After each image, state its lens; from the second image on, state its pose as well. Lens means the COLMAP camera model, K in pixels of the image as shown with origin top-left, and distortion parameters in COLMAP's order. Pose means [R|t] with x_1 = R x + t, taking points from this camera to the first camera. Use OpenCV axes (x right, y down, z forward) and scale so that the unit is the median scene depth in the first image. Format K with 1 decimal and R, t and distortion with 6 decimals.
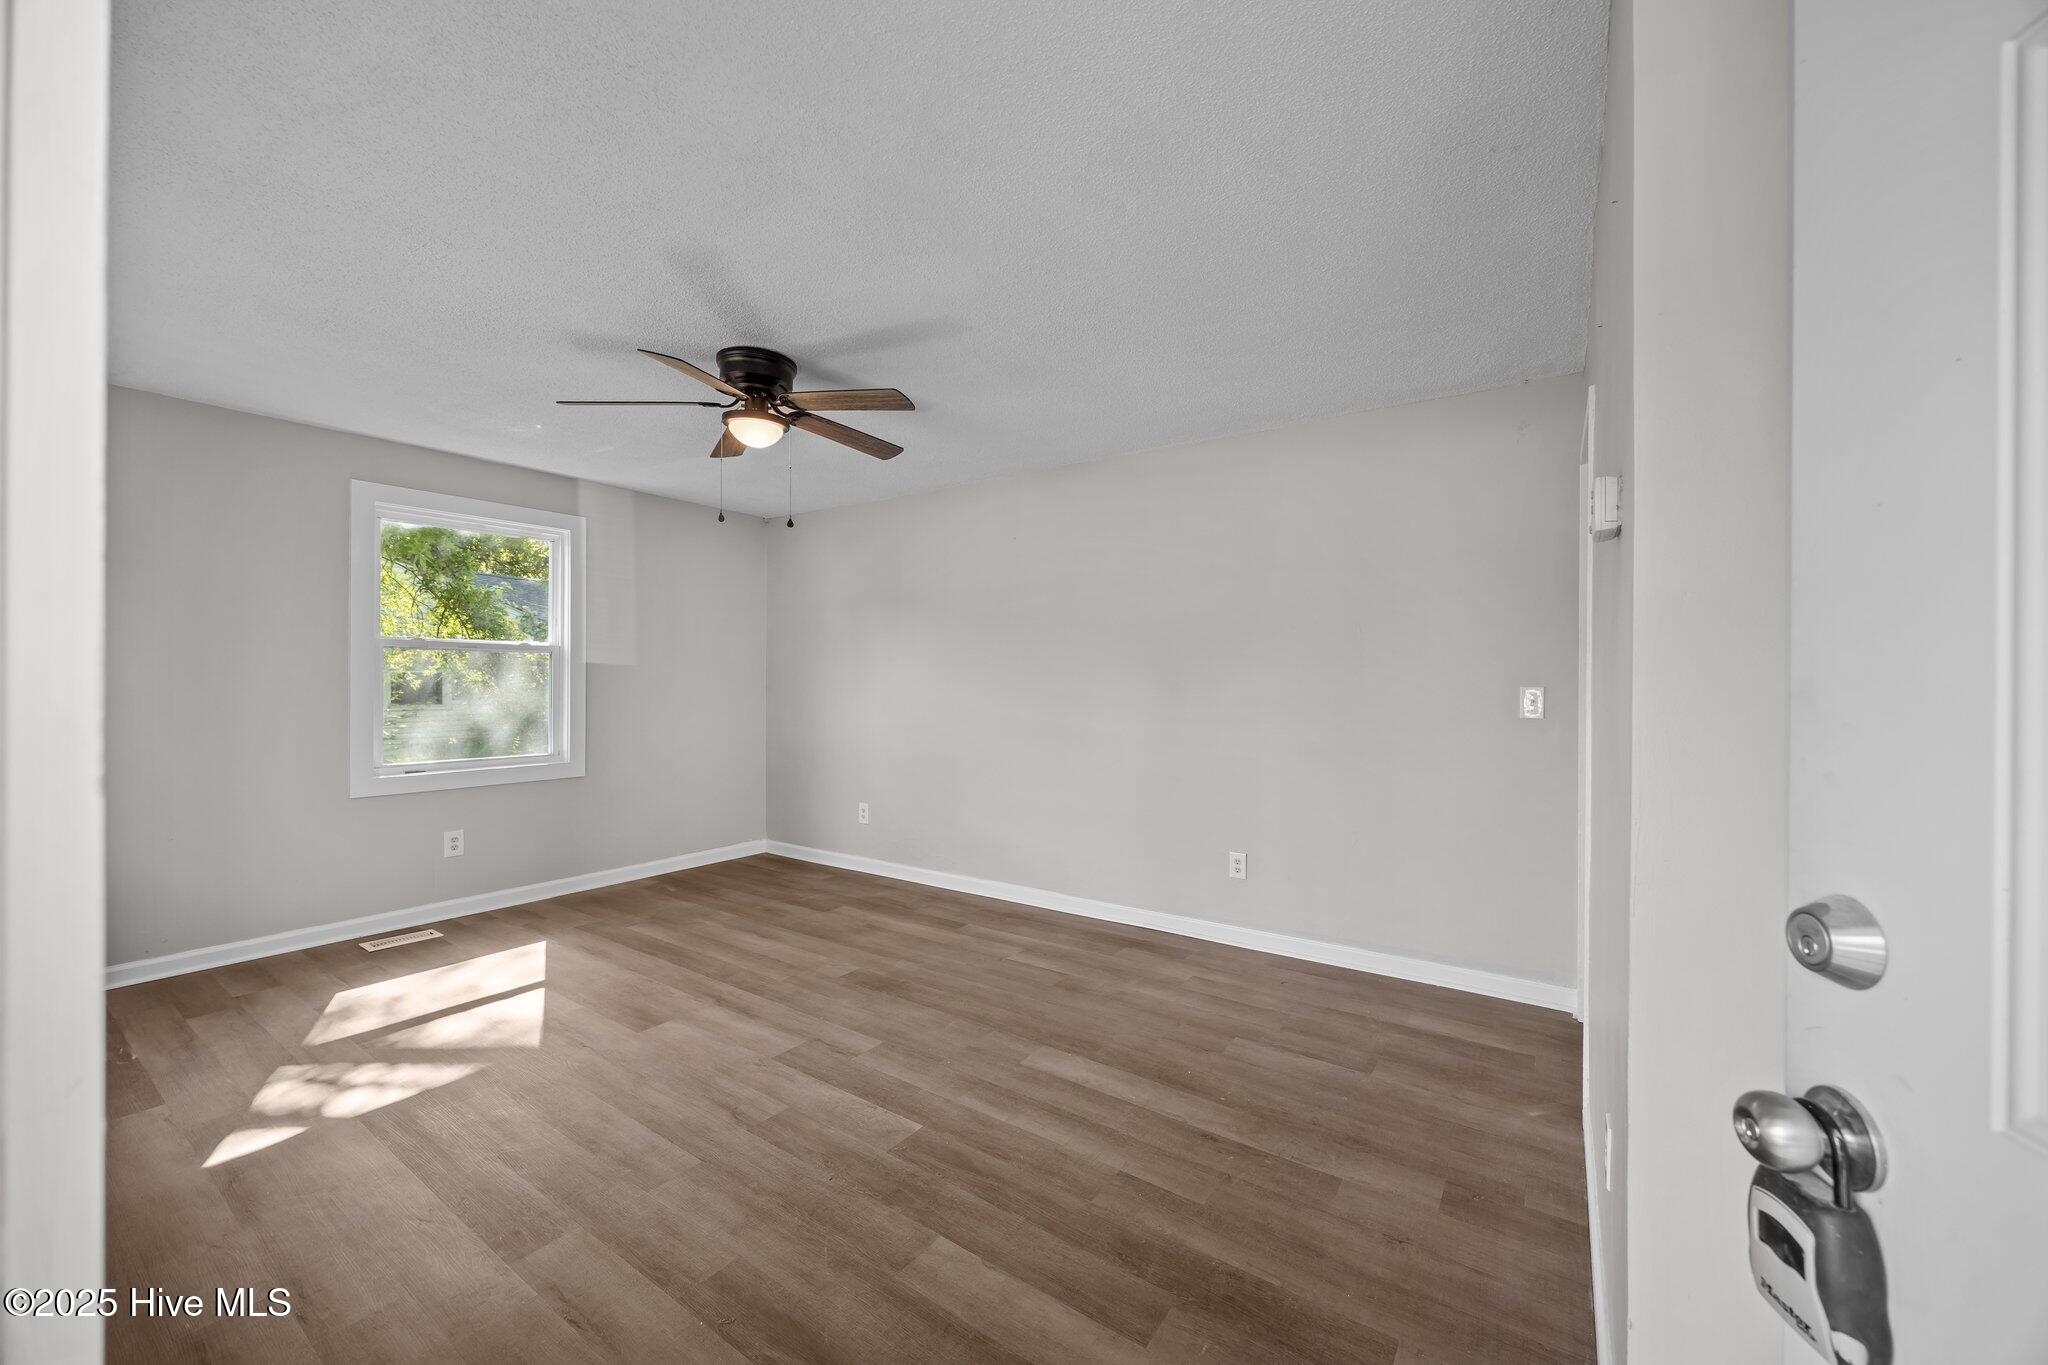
lens RADIAL K [[782.8, 0, 1032.3], [0, 782.8, 683.8], [0, 0, 1]] dist [-0.004026, 0.000215]
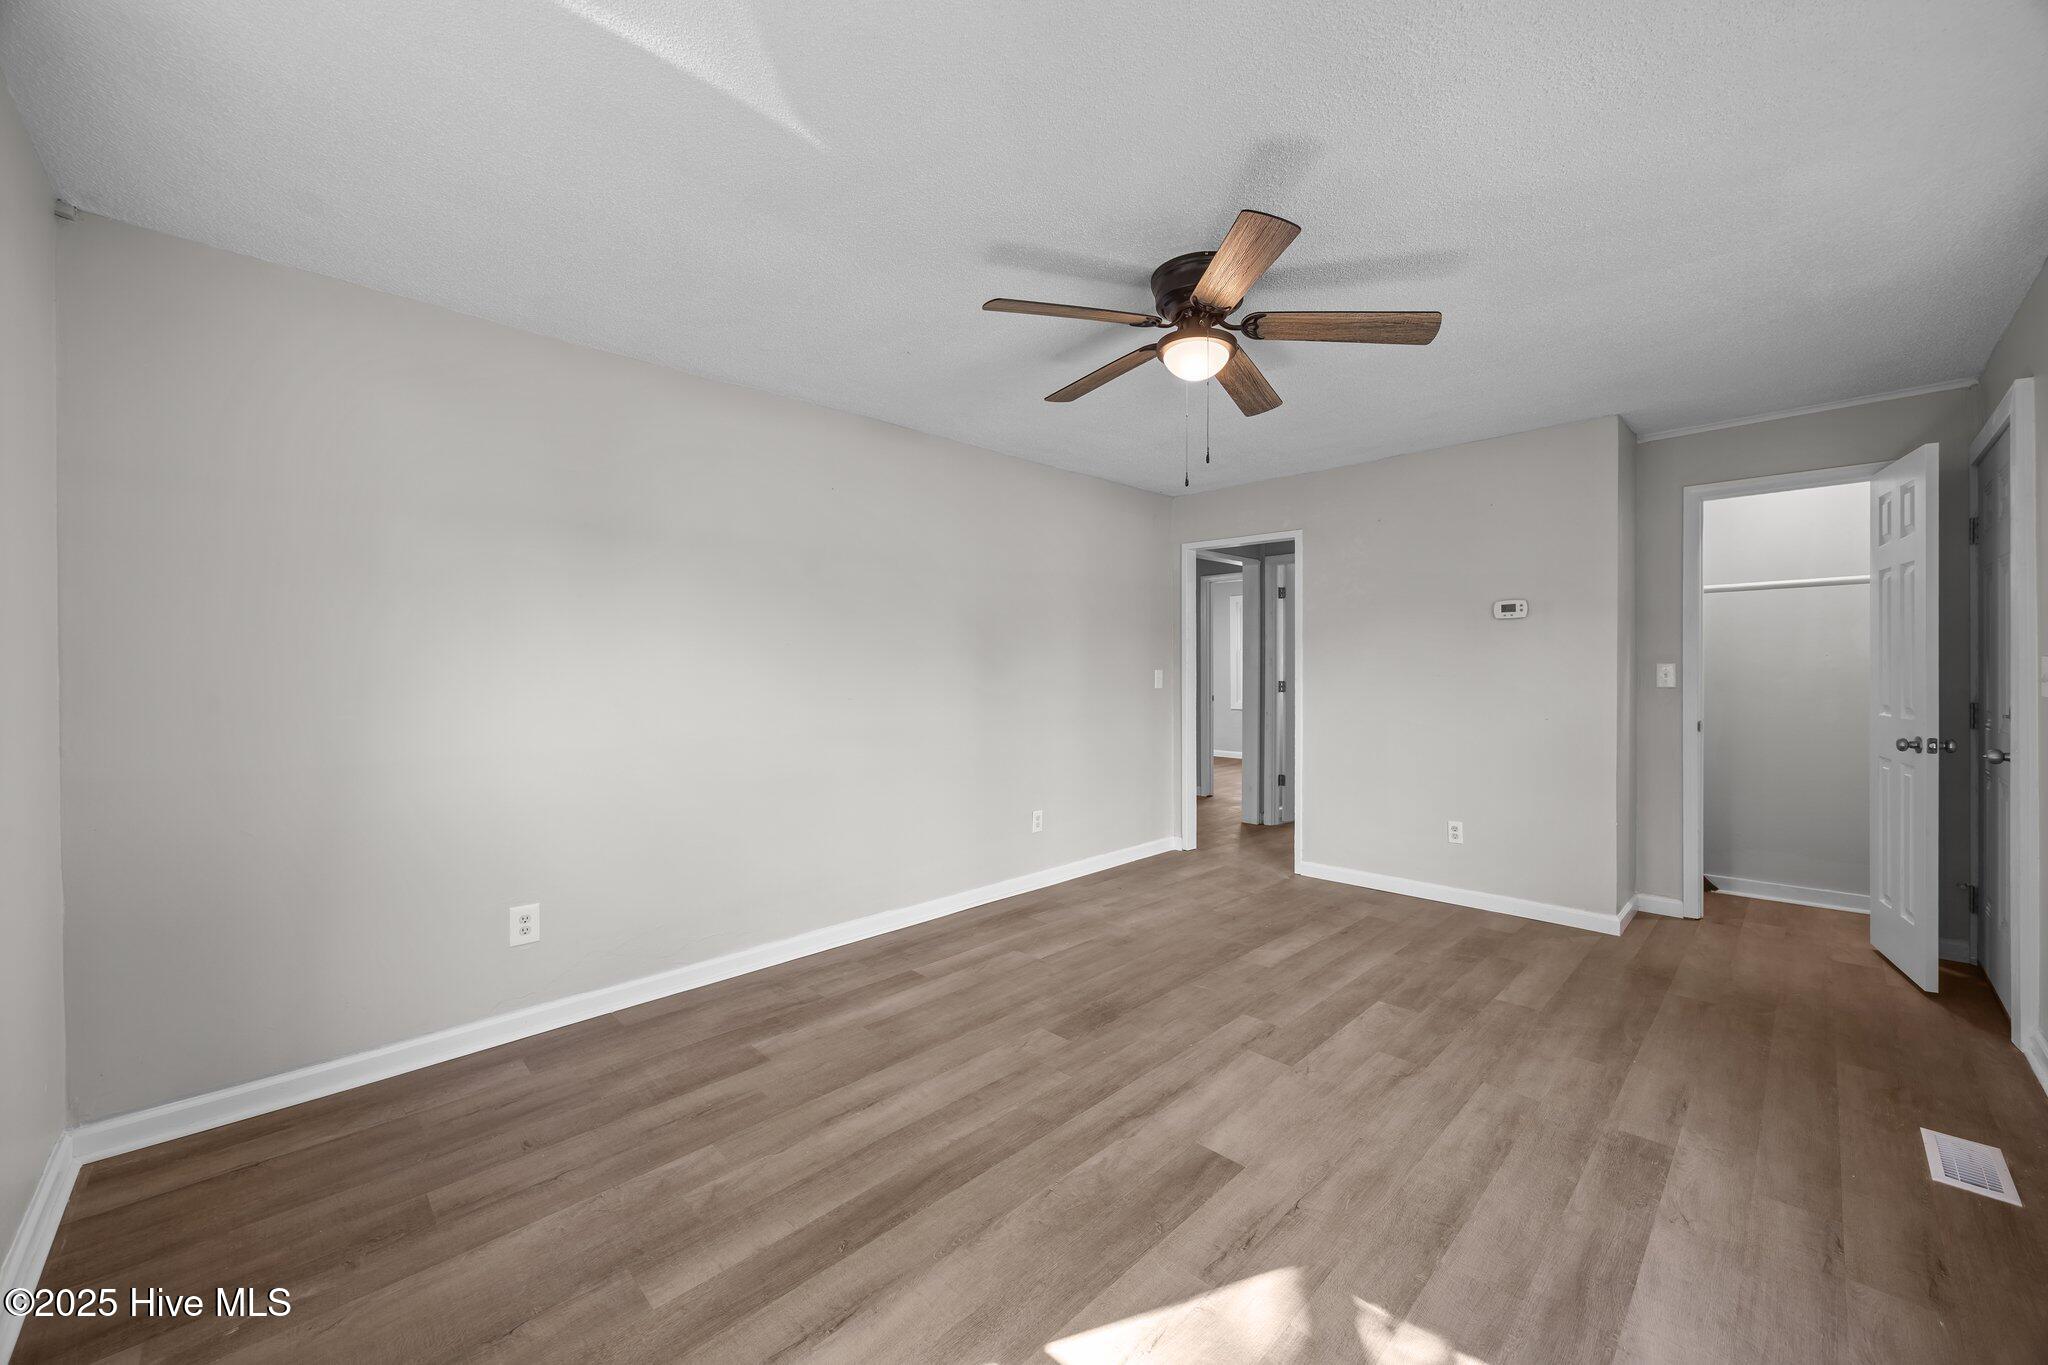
lens RADIAL K [[782.8, 0, 1033.0], [0, 782.8, 672.2], [0, 0, 1]] dist [-0.004026, 0.000215]
pose [[0.184032, -0.009033, 0.982879, -1.151399], [0.010846, 0.999916, 0.007158, -0.004540], [-0.982860, 0.009343, 0.184115, 0.990646]]
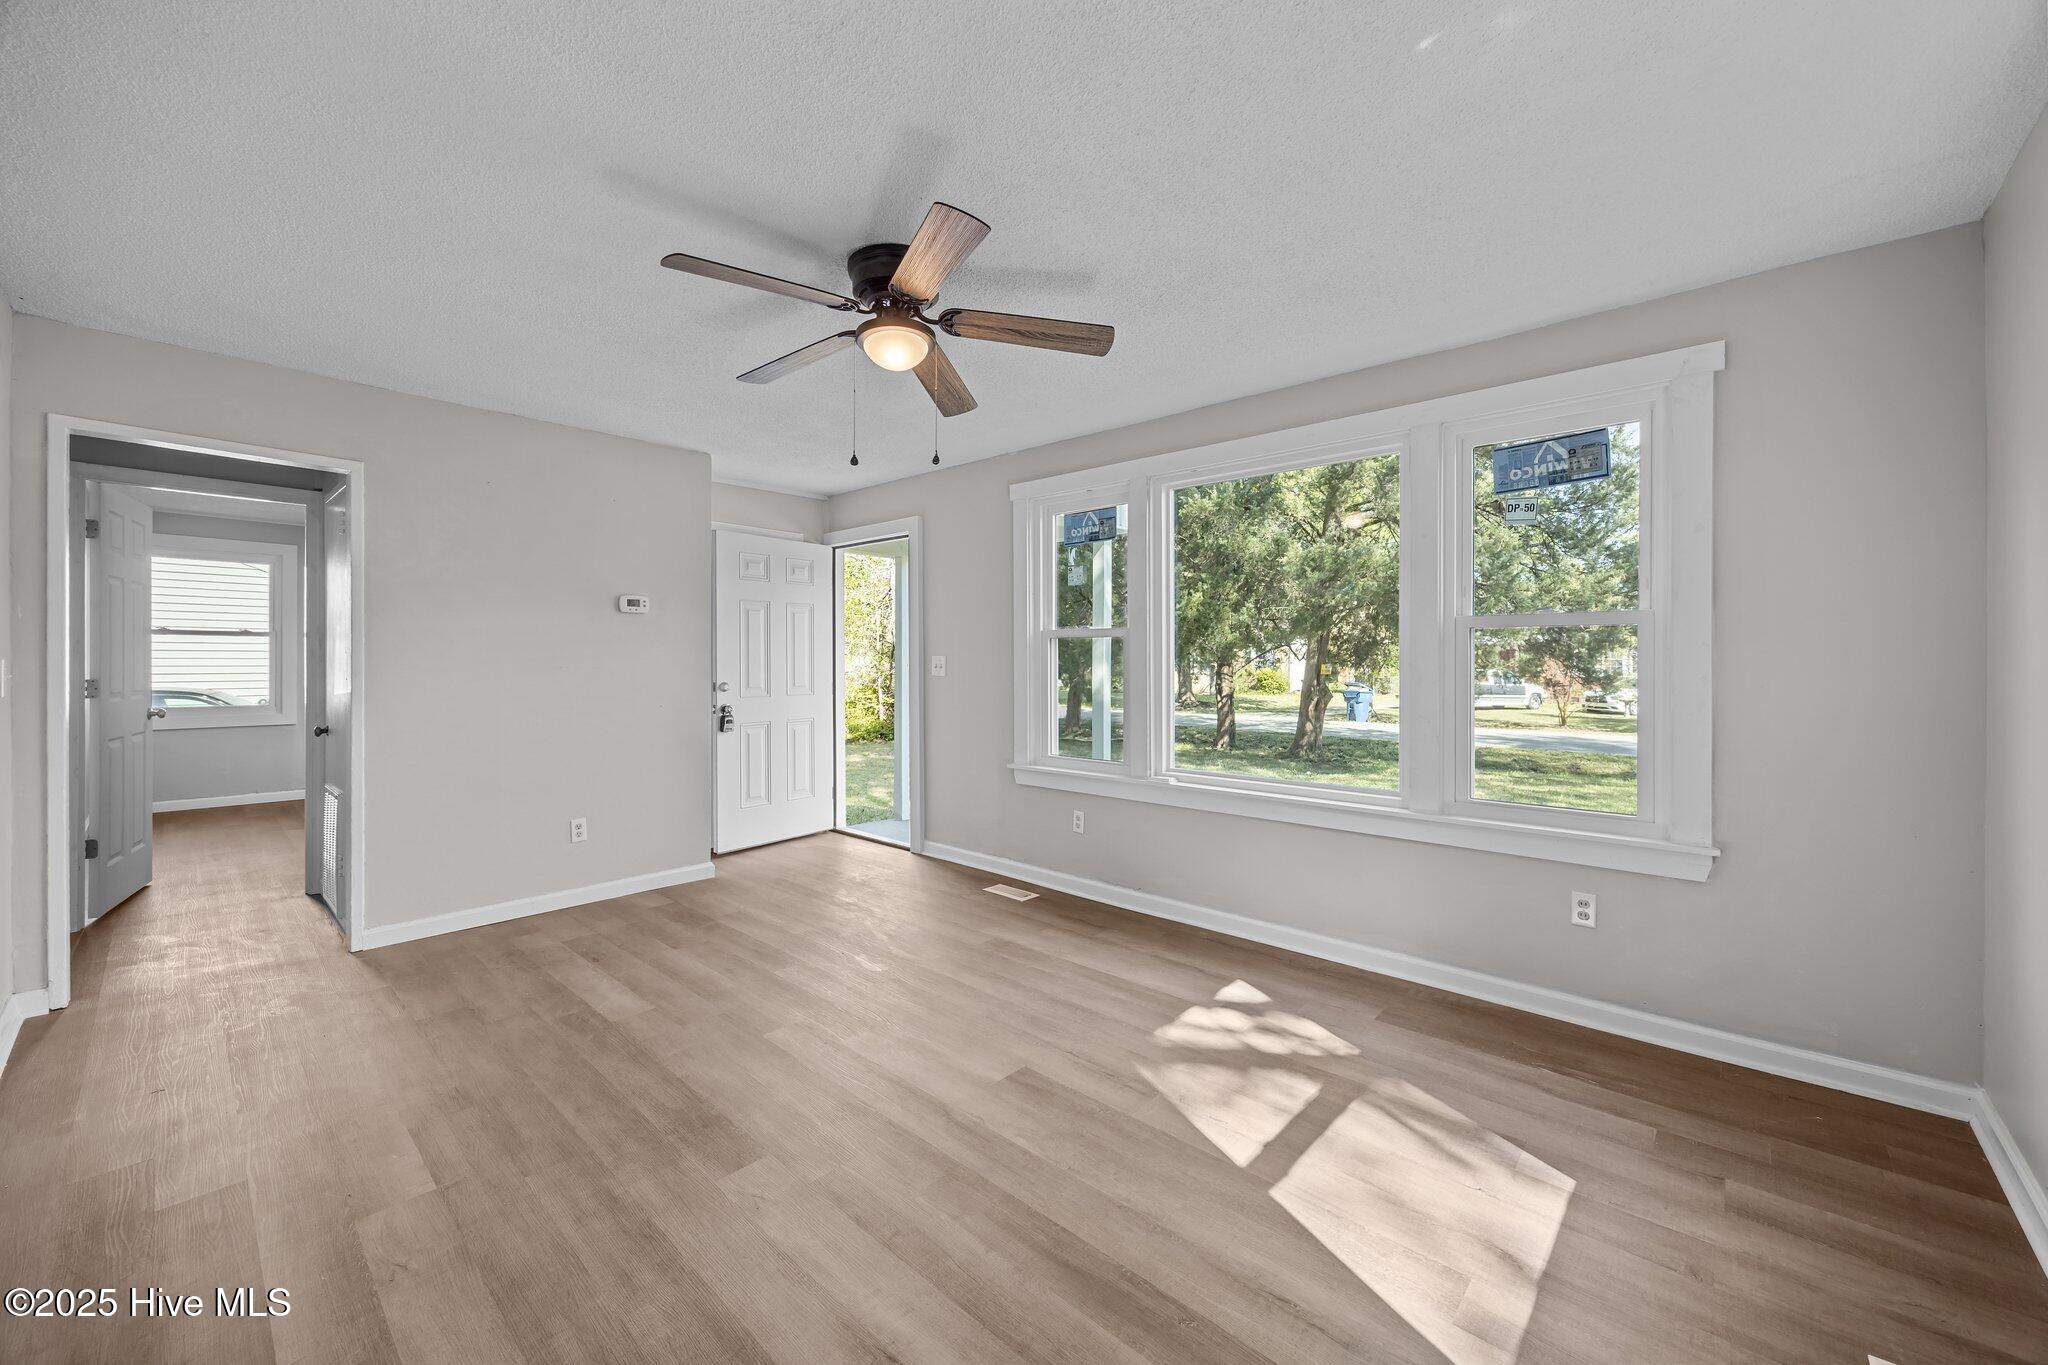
lens RADIAL K [[782.8, 0, 1025.0], [0, 782.8, 664.7], [0, 0, 1]] dist [-0.004026, 0.000215]
pose [[-0.989729, -0.004788, 0.142876, -0.587367], [-0.002787, 0.999895, 0.014206, -0.006287], [-0.142929, 0.013661, -0.989639, 1.733122]]
